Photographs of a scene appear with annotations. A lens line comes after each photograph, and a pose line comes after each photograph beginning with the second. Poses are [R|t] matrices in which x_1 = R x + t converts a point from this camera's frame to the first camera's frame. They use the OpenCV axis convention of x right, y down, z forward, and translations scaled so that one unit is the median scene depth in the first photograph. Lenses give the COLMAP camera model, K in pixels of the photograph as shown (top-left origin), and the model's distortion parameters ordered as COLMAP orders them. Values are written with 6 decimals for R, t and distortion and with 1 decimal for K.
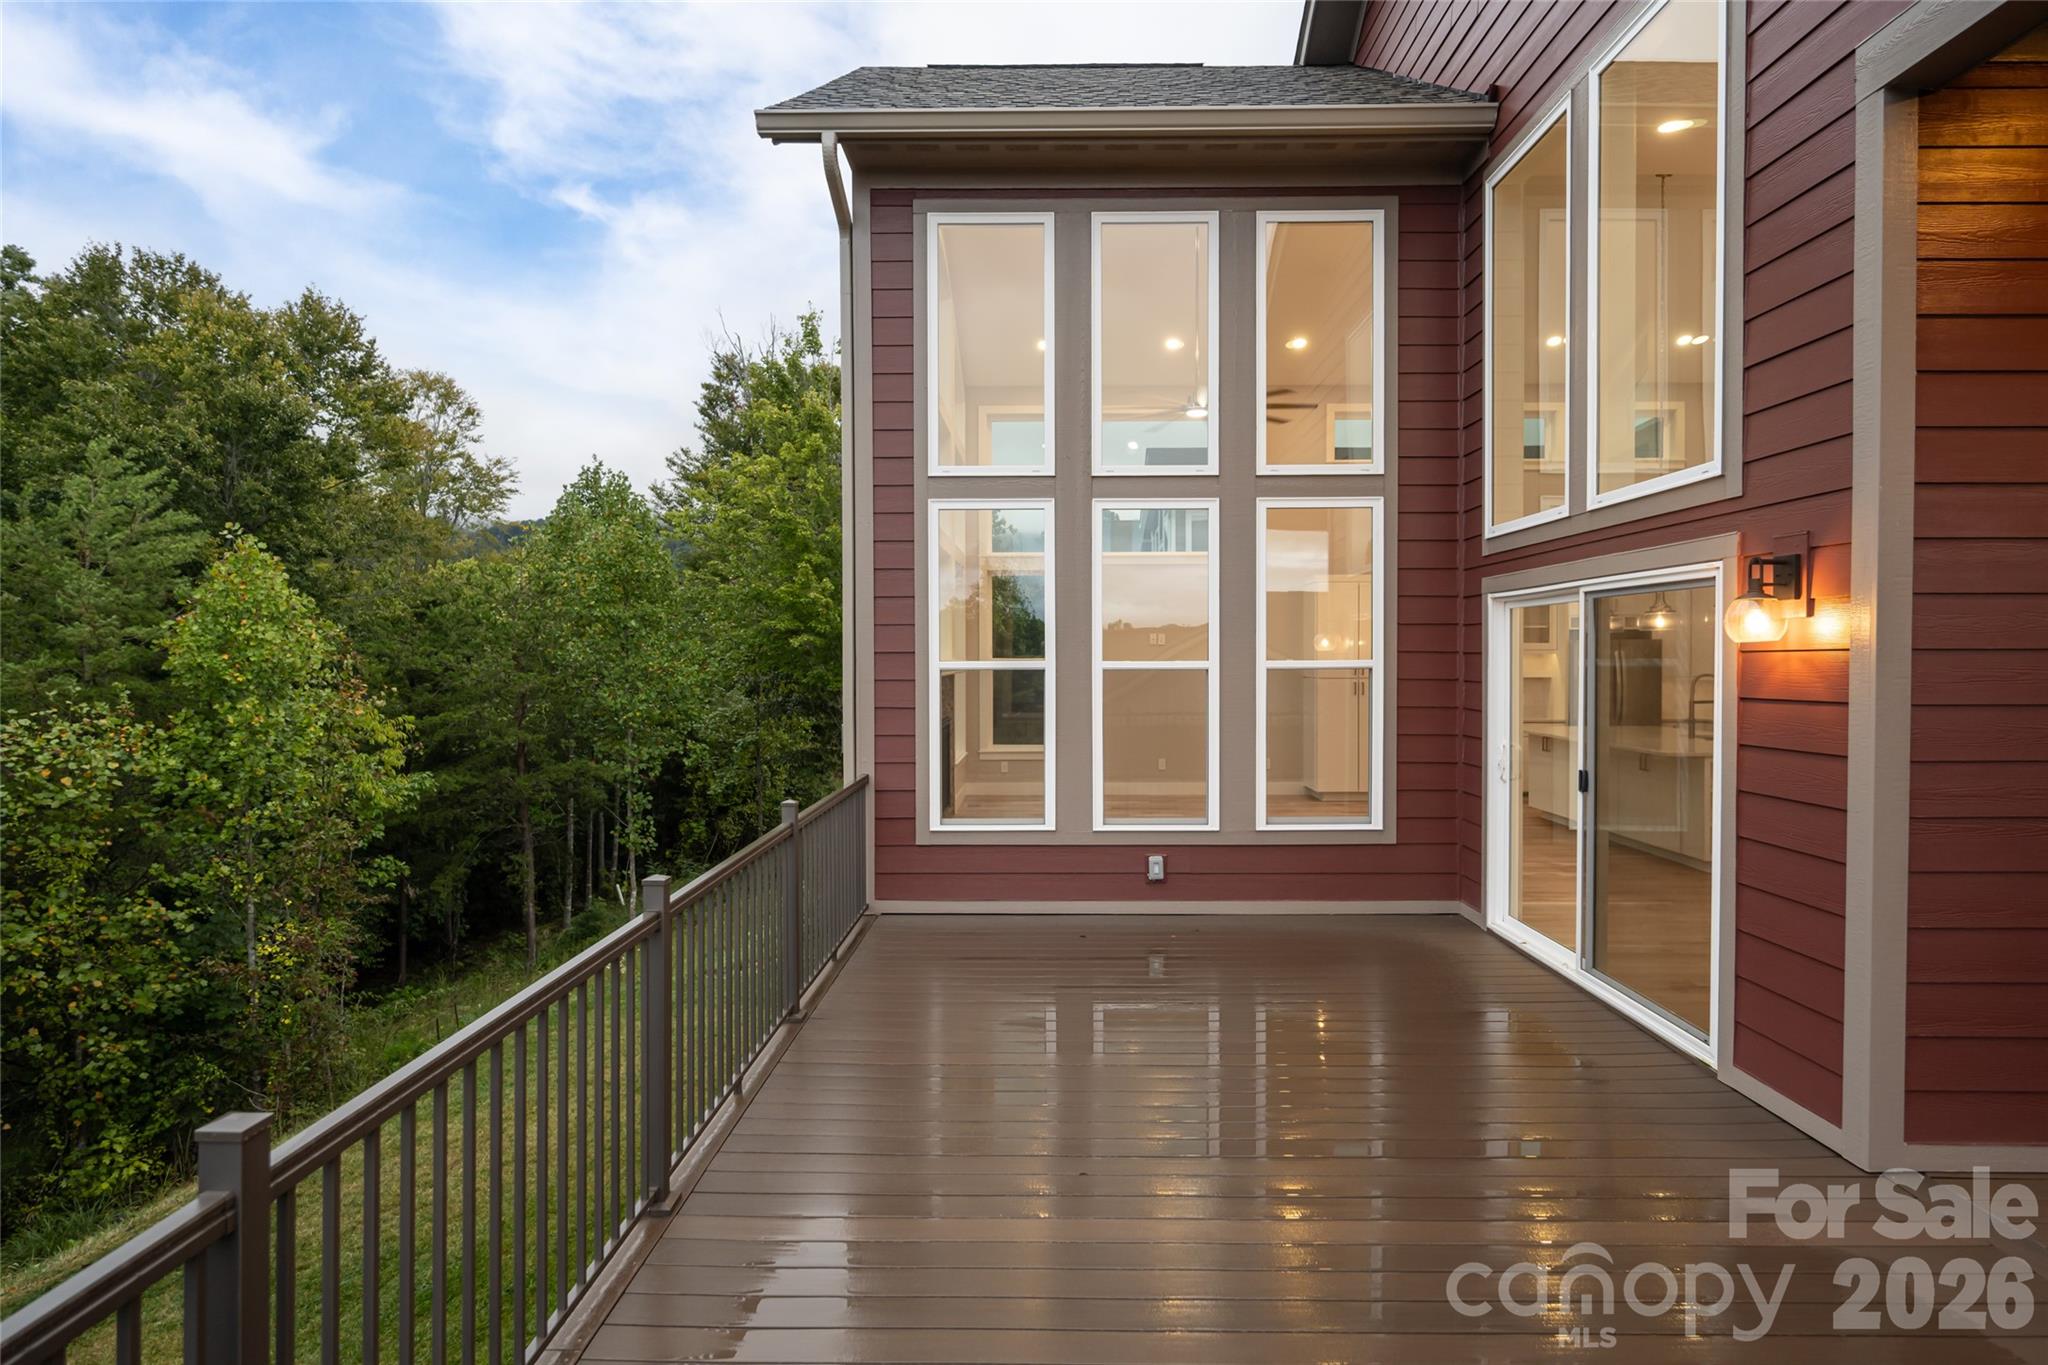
lens RADIAL K [[1168.7, 0, 1032.8], [0, 1168.7, 683.4], [0, 0, 1]] dist [-0.002240, -0.001033]
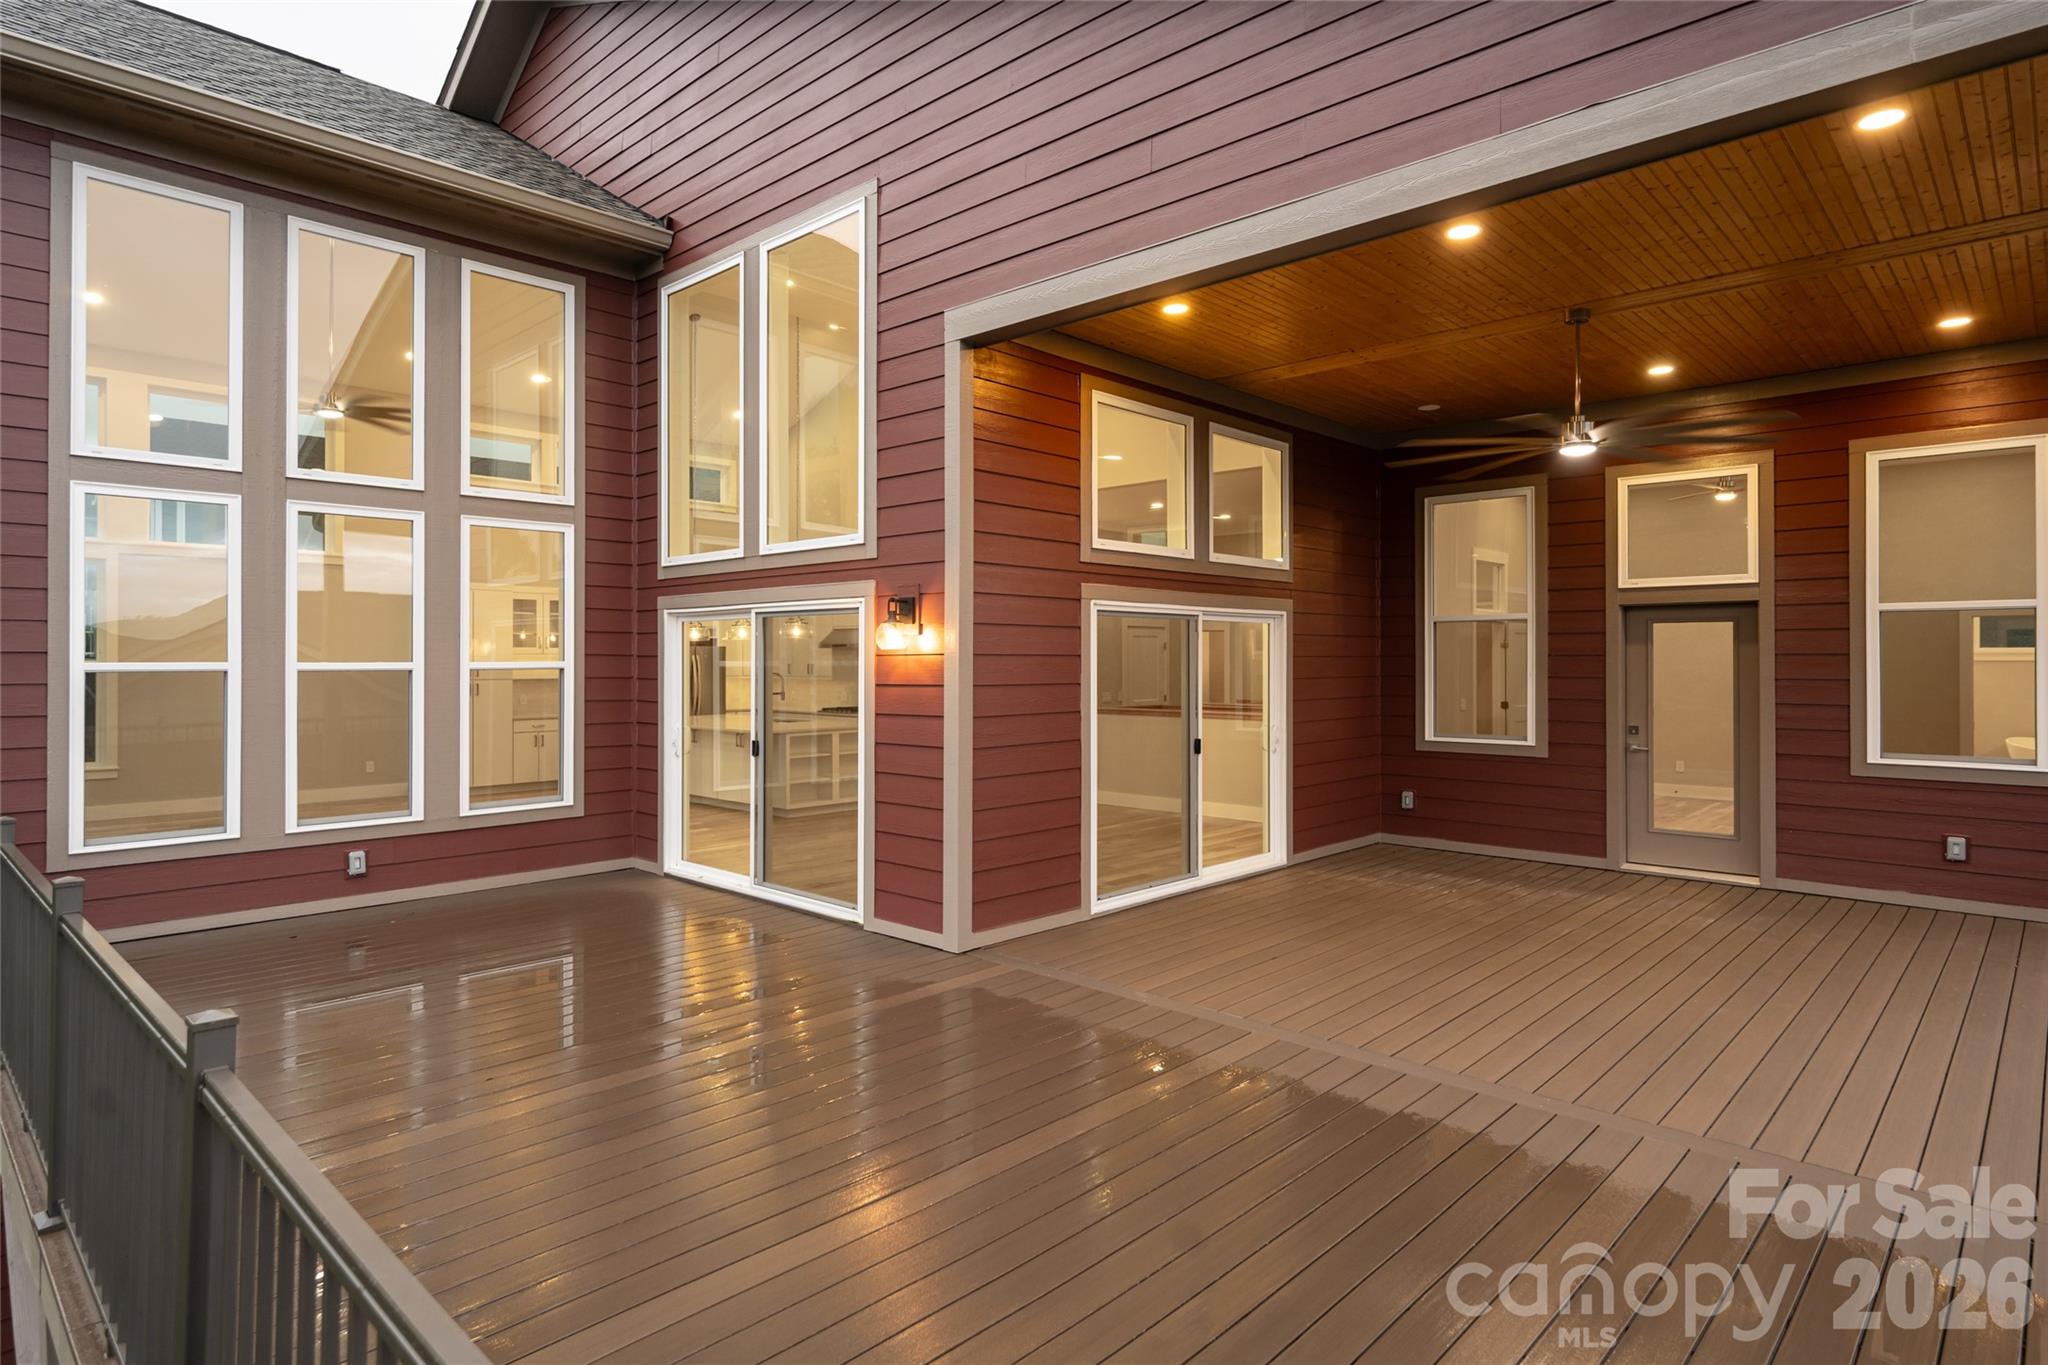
lens RADIAL K [[1168.7, 0, 1023.9], [0, 1168.7, 669.4], [0, 0, 1]] dist [-0.002240, -0.001033]
pose [[0.670998, -0.003720, 0.741450, -0.292542], [0.016101, 0.999825, -0.009554, 0.006979], [-0.741285, 0.018349, 0.670940, -0.144644]]
